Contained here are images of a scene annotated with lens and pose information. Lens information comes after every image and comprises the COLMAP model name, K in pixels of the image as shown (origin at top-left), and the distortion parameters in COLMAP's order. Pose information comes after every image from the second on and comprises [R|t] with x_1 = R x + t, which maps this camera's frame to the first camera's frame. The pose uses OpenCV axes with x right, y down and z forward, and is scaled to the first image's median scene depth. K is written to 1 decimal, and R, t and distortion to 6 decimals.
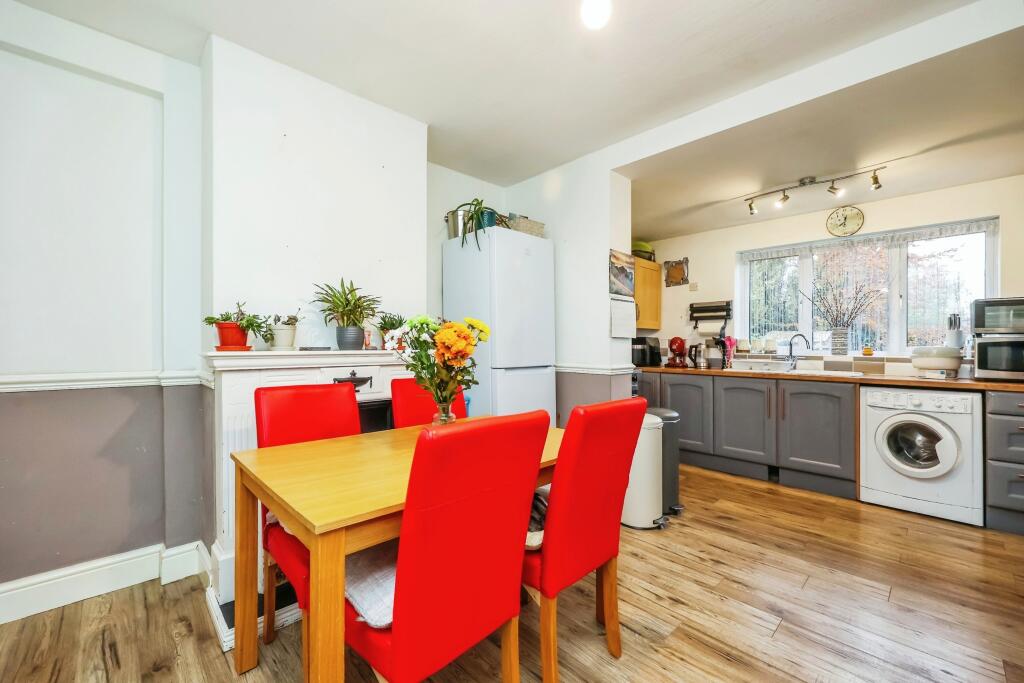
lens RADIAL K [[412.5, 0, 510.4], [0, 412.5, 350.2], [0, 0, 1]] dist [-0.000771, -0.000092]
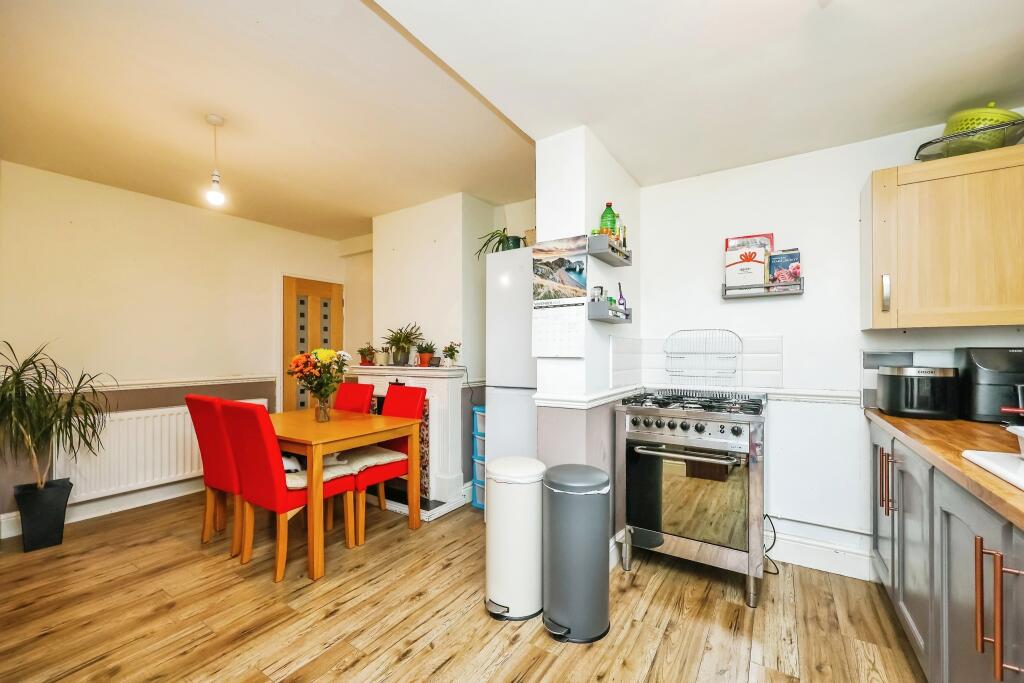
lens RADIAL K [[412.5, 0, 510.4], [0, 412.5, 350.2], [0, 0, 1]] dist [-0.000771, -0.000092]
pose [[0.225364, -0.012374, -0.974196, 1.258589], [-0.004410, 0.999896, -0.013720, -0.040350], [0.974265, 0.007389, 0.225287, 0.985925]]
